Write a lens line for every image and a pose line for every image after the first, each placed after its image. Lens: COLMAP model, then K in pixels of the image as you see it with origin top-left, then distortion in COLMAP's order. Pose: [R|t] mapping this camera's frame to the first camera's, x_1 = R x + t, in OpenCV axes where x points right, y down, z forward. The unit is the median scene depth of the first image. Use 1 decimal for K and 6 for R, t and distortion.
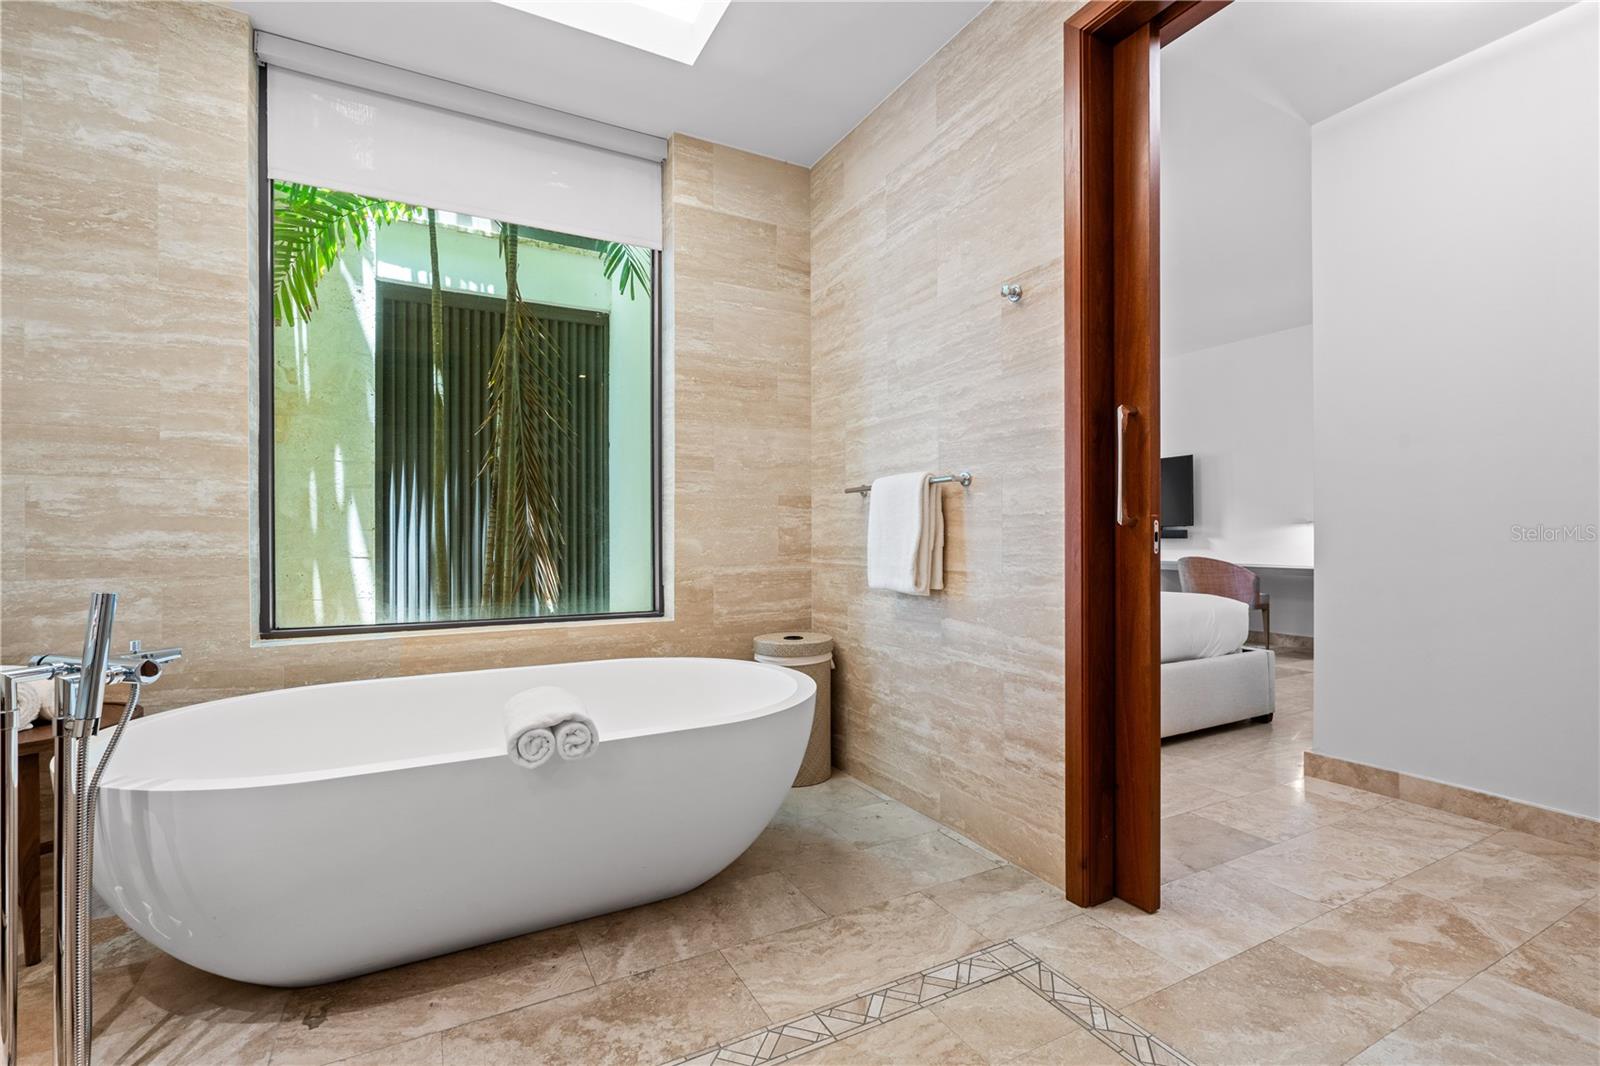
lens RADIAL K [[724.4, 0, 803.5], [0, 724.4, 535.2], [0, 0, 1]] dist [-0.003663, 0.000090]
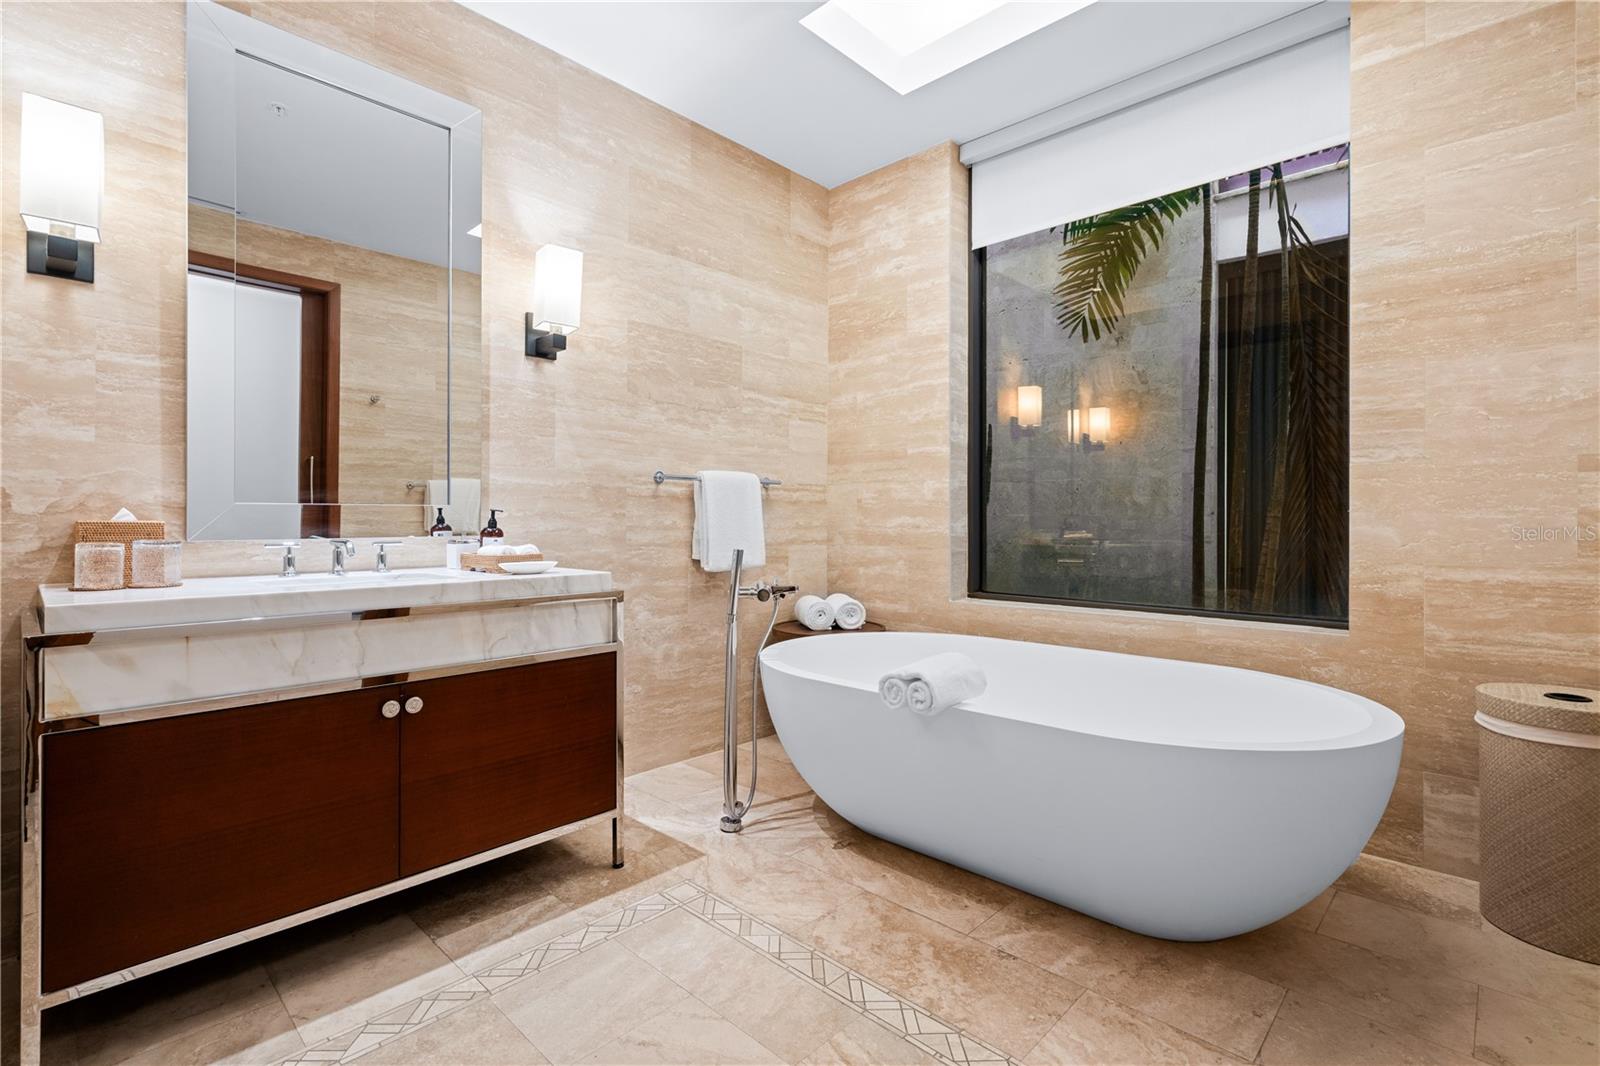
lens RADIAL K [[755.6, 0, 792.6], [0, 755.6, 516.7], [0, 0, 1]] dist [0.000464, 0.000625]
pose [[0.293847, -0.000463, -0.955852, 0.549585], [-0.003858, 0.999991, -0.001671, -0.001408], [0.955845, 0.004179, 0.293843, 0.315954]]
